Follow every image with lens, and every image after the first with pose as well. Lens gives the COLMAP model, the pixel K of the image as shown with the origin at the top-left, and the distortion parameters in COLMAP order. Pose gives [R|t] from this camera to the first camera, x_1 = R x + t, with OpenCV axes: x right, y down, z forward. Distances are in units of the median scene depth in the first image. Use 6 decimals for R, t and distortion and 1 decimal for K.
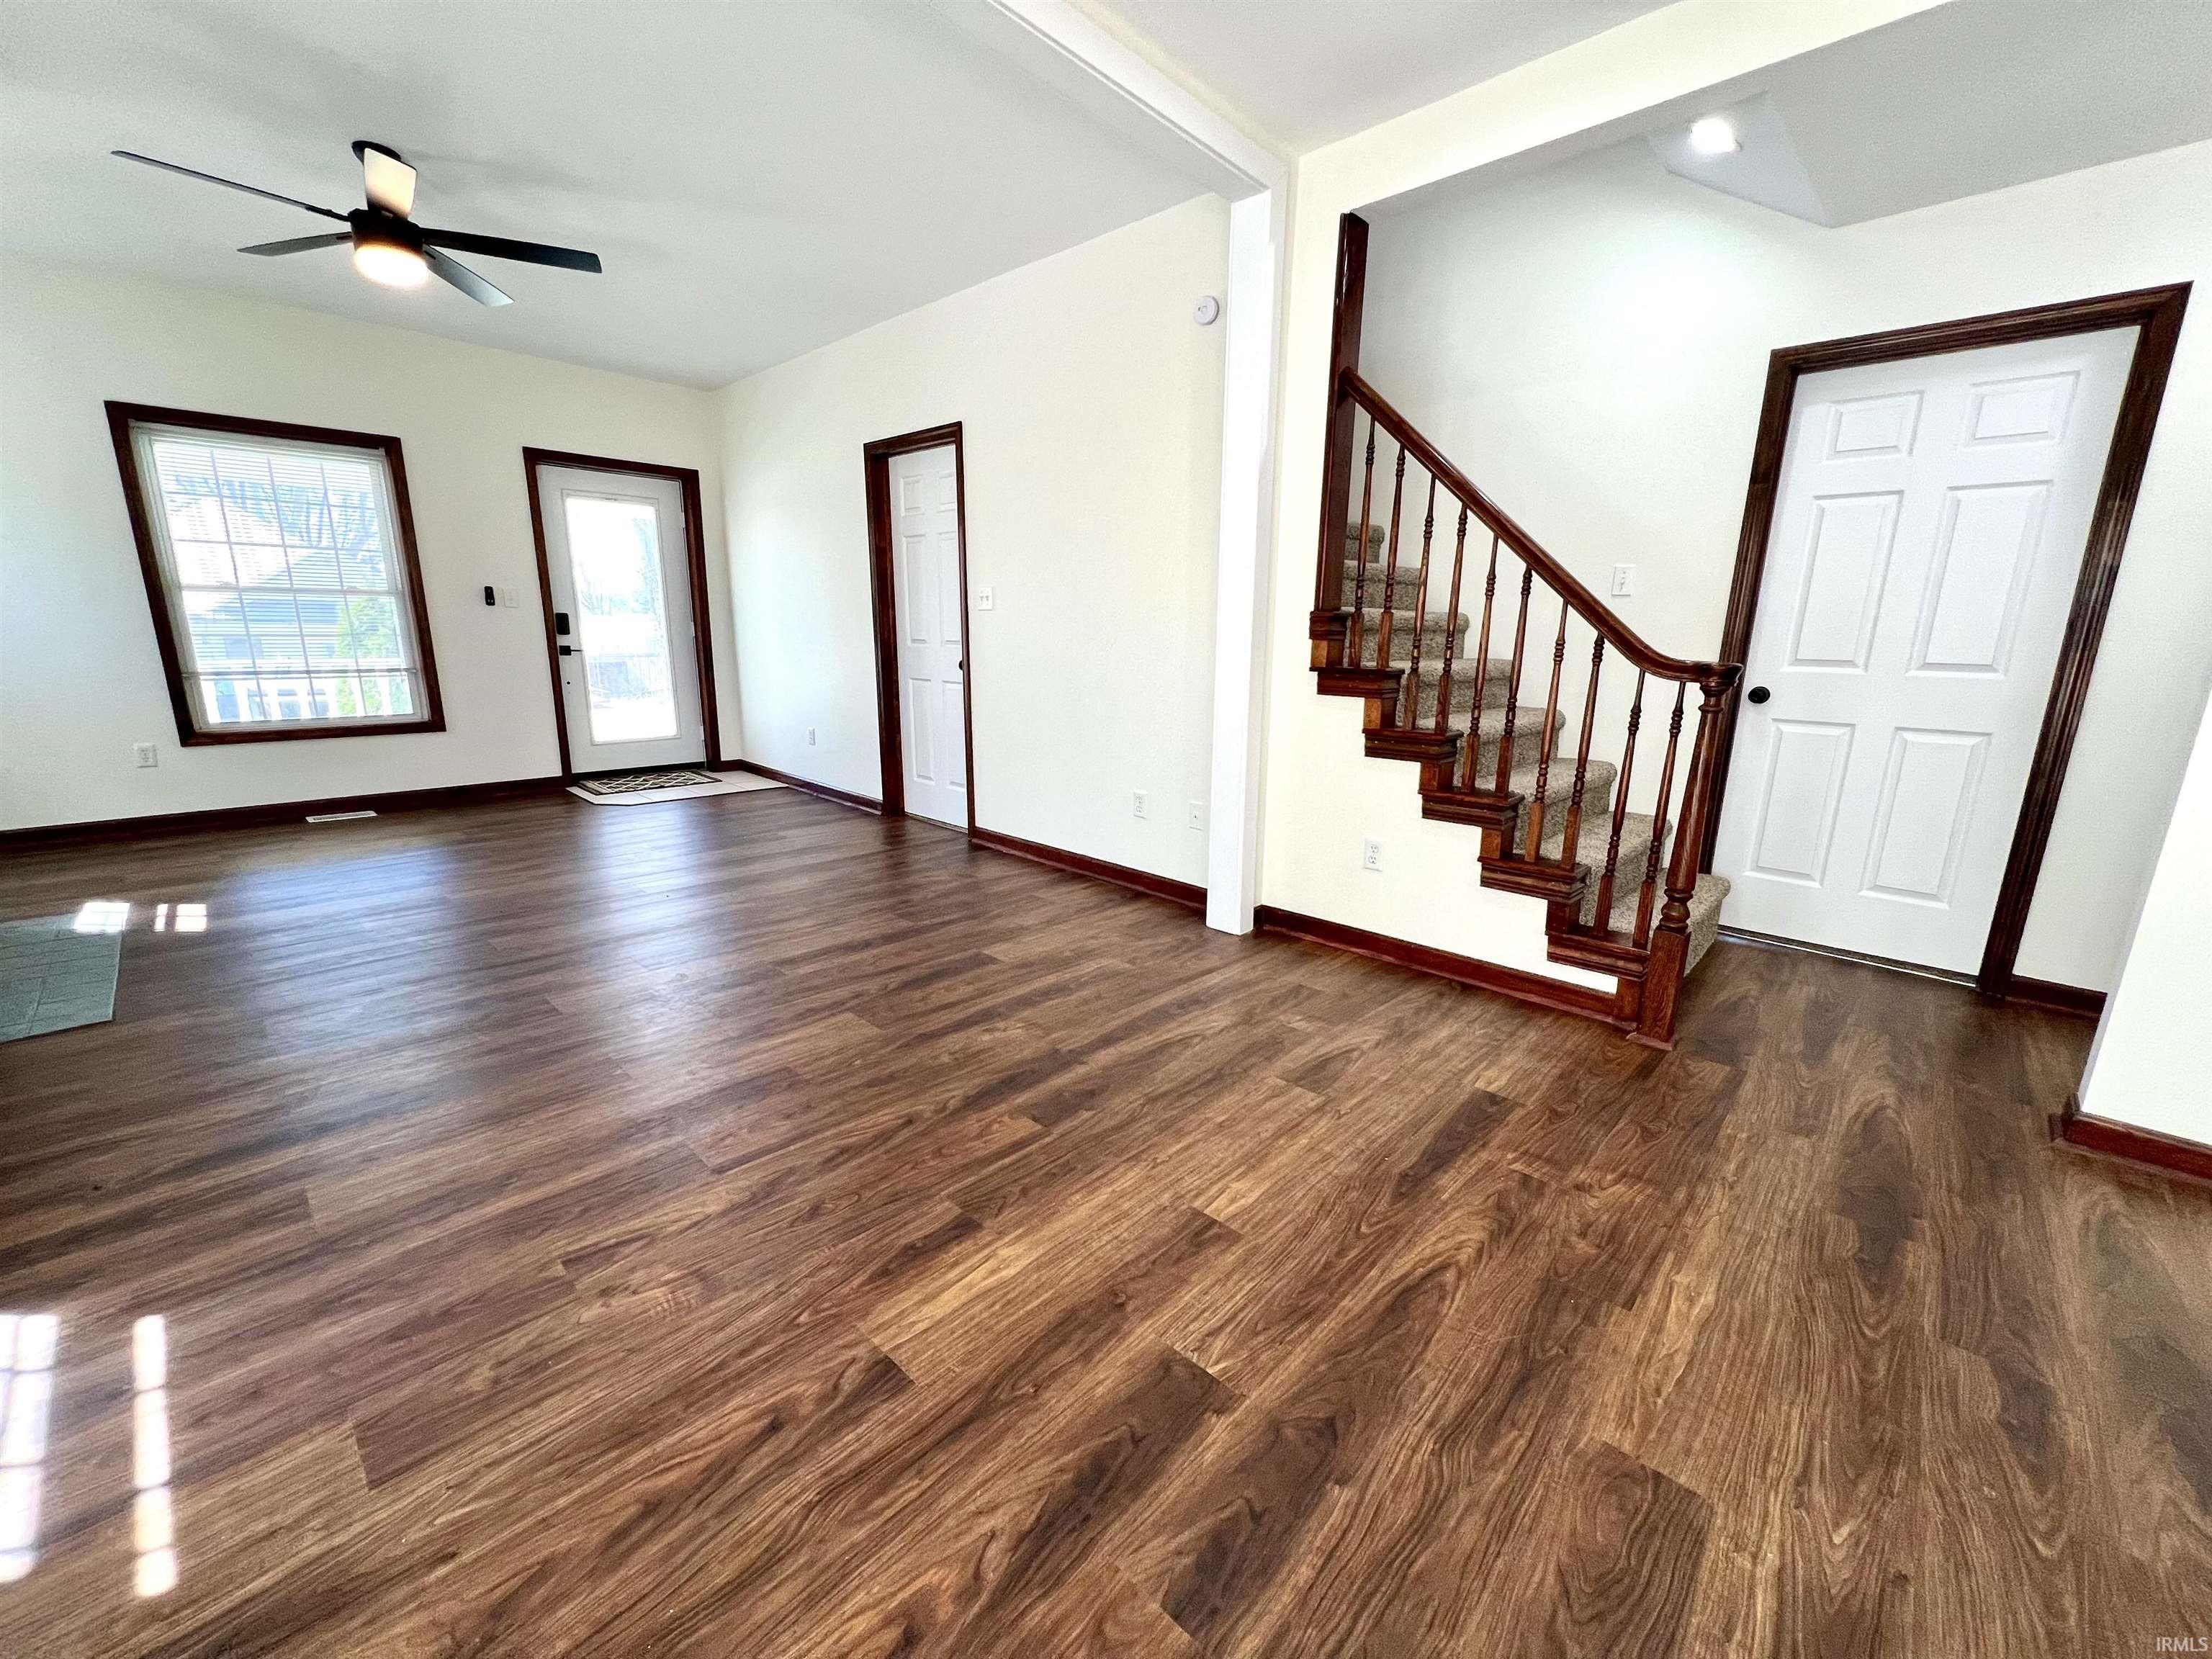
lens RADIAL K [[884.4, 0, 1102.7], [0, 884.4, 829.6], [0, 0, 1]] dist [-0.001202, 0.000529]
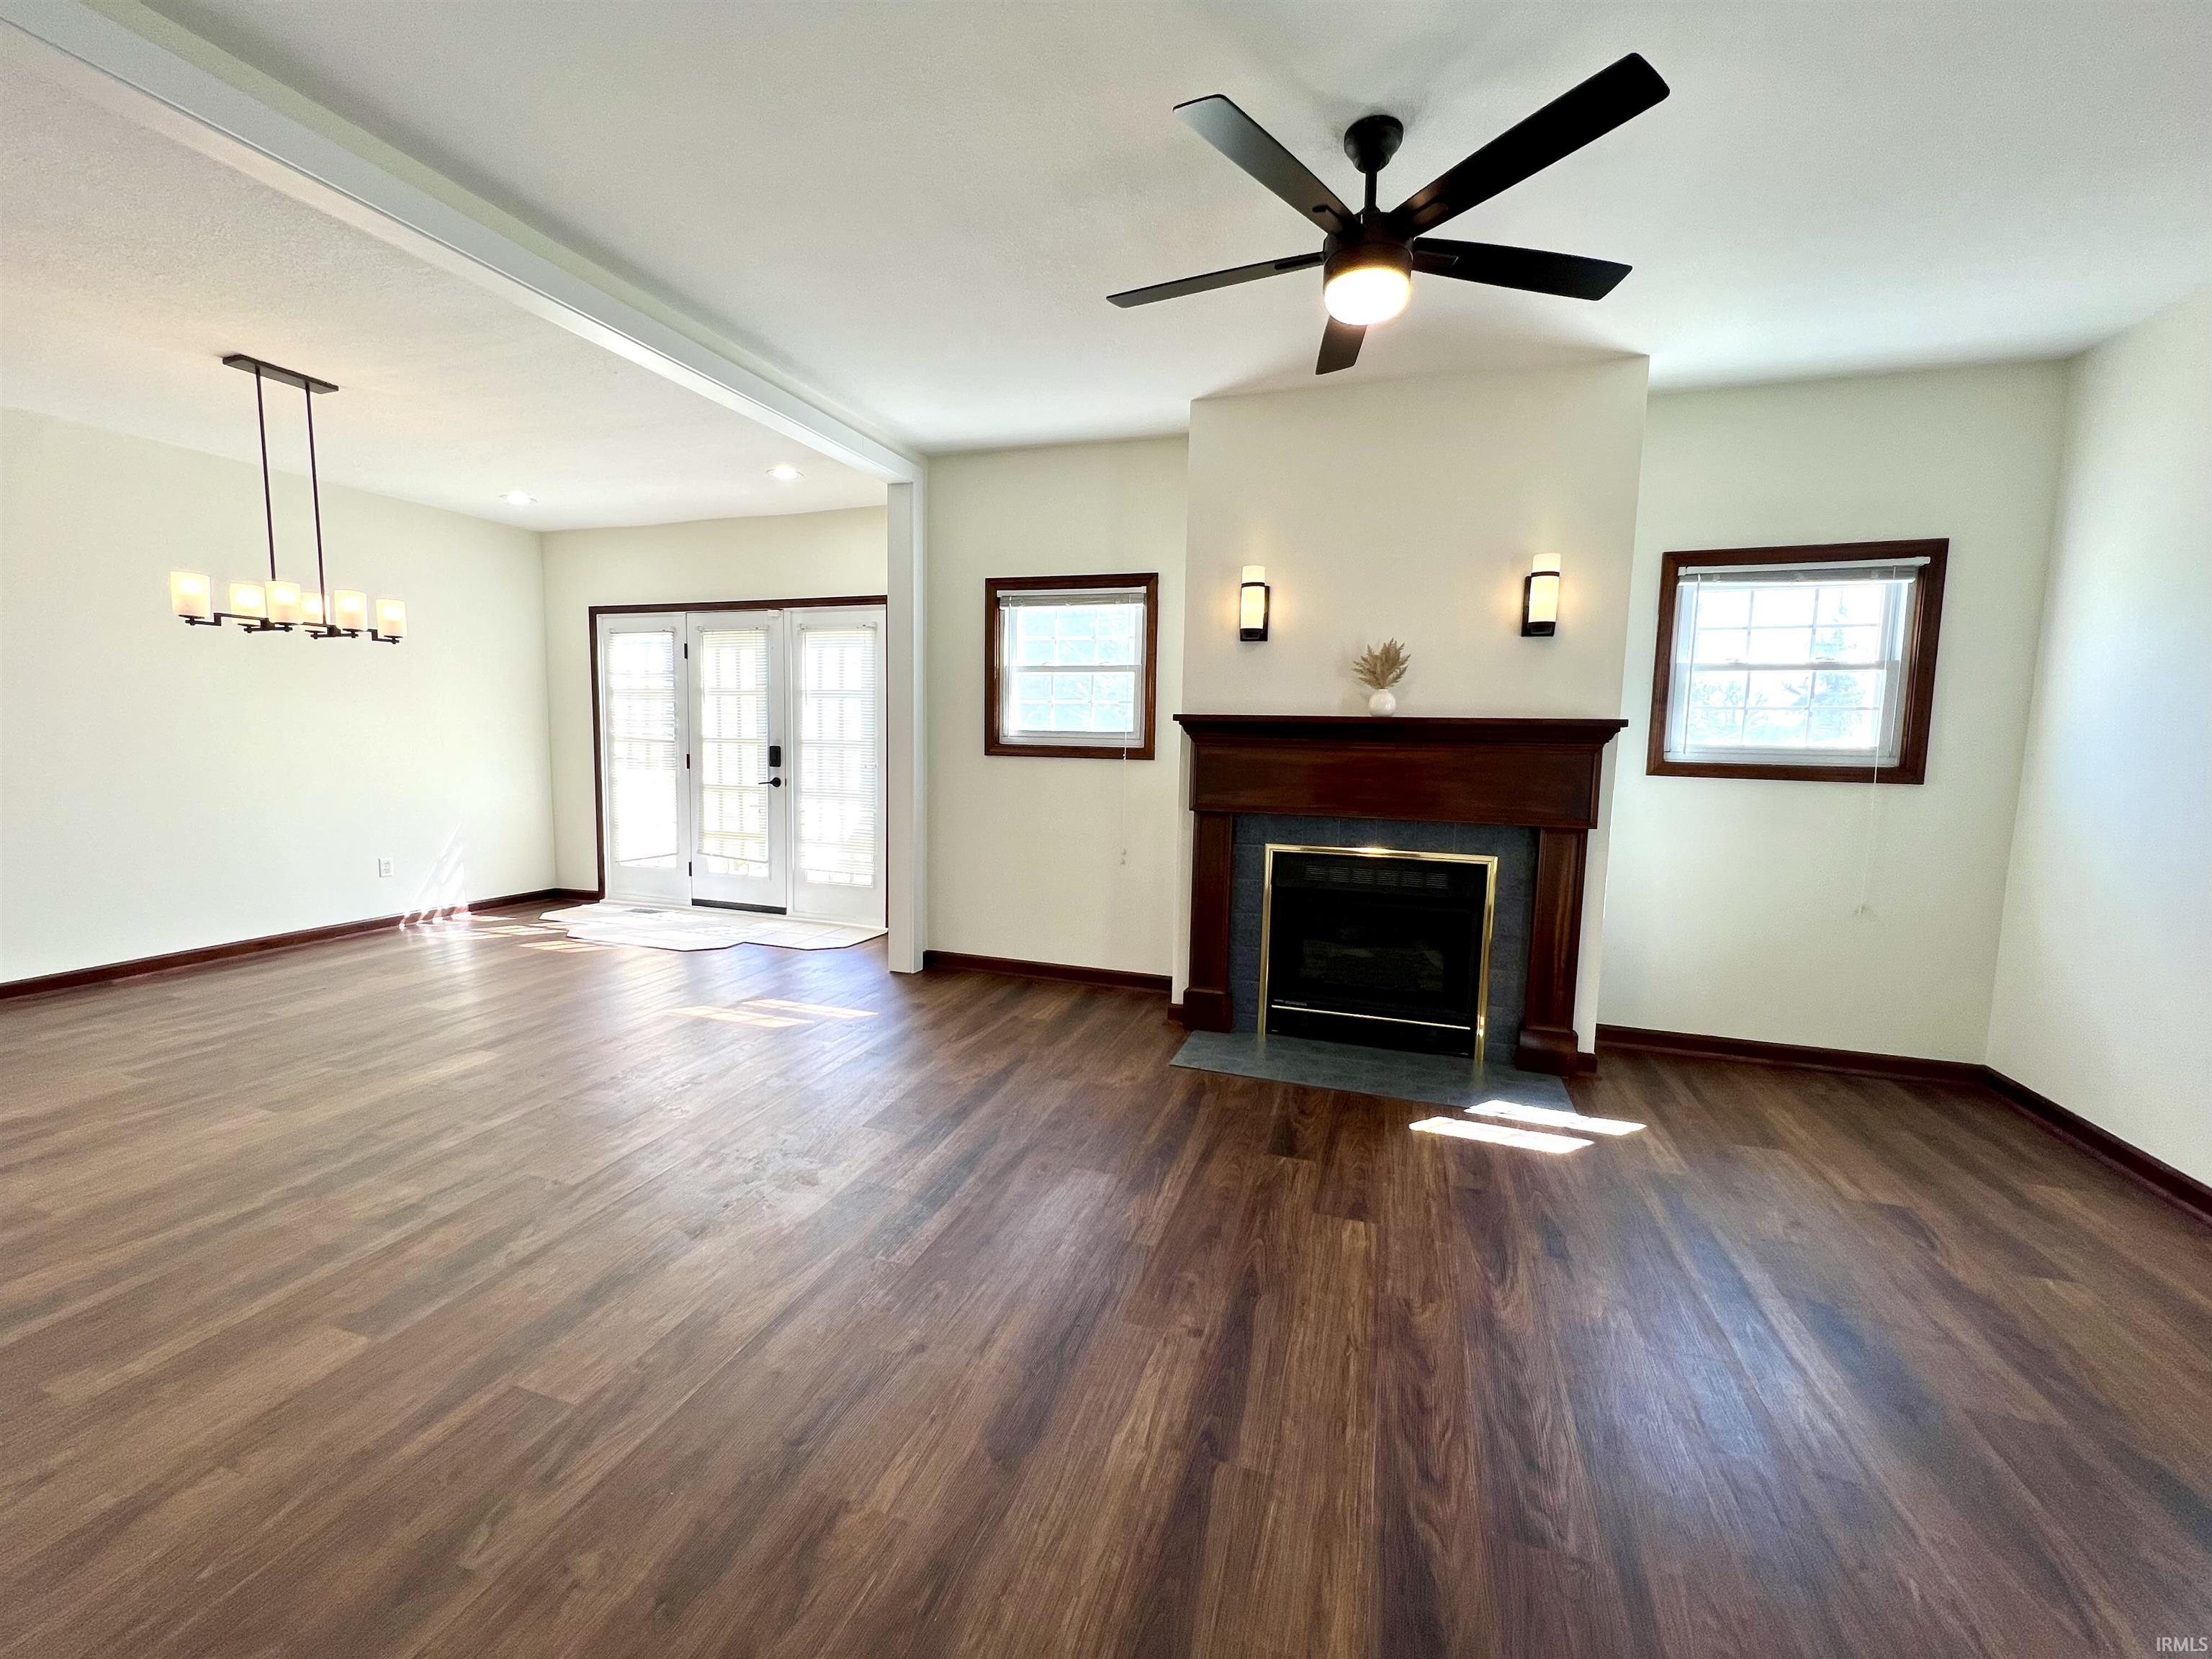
lens RADIAL K [[884.4, 0, 1102.7], [0, 884.4, 829.6], [0, 0, 1]] dist [-0.001202, 0.000529]
pose [[-0.904975, 0.008849, -0.425372, -0.512619], [-0.128314, 0.947556, 0.292699, -0.656019], [0.405654, 0.319467, -0.856379, 2.477059]]
